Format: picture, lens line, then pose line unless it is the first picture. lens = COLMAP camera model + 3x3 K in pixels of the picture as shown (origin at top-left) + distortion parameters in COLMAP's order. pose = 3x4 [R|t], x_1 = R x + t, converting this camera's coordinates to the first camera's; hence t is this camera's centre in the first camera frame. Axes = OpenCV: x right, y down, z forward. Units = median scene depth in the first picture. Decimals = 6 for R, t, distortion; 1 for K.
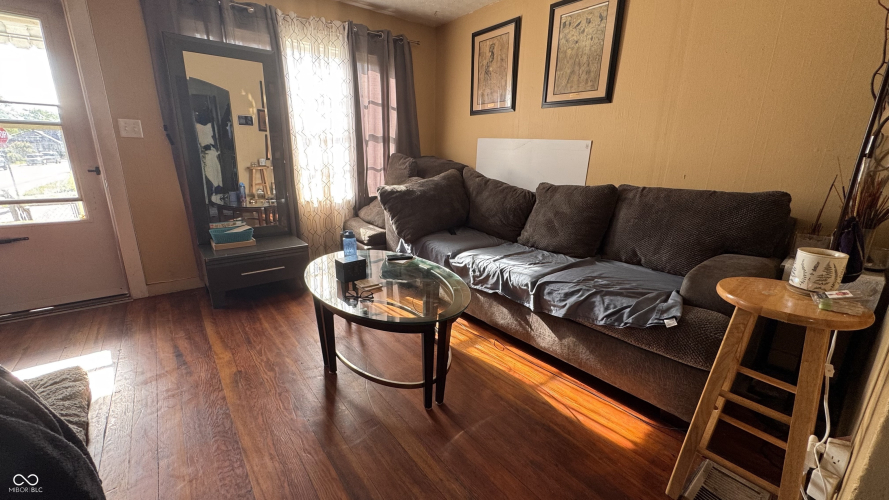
lens RADIAL K [[352.6, 0, 441.8], [0, 352.6, 250.6], [0, 0, 1]] dist [0.001522, 0.000066]
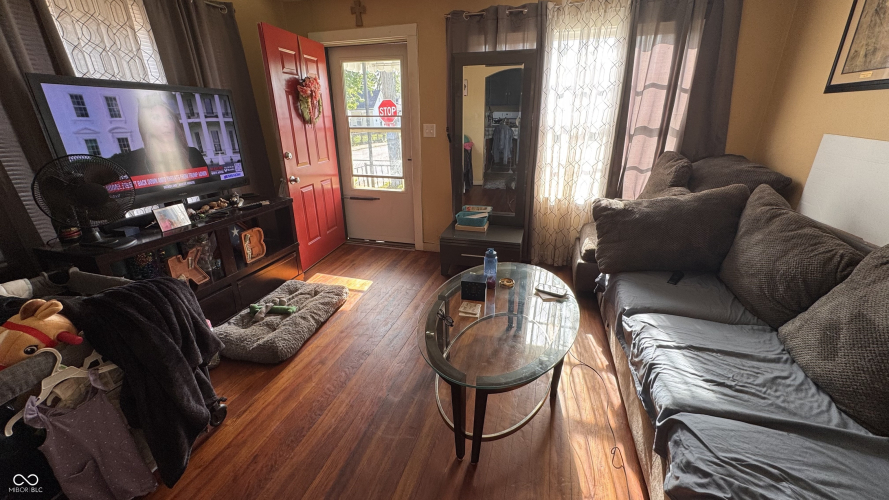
lens RADIAL K [[352.6, 0, 445.8], [0, 352.6, 250.8], [0, 0, 1]] dist [0.001522, 0.000066]
pose [[0.582693, 0.271274, -0.766080, 0.298095], [-0.198441, 0.961604, 0.189573, -0.152162], [0.788093, 0.041559, 0.614152, 0.205830]]
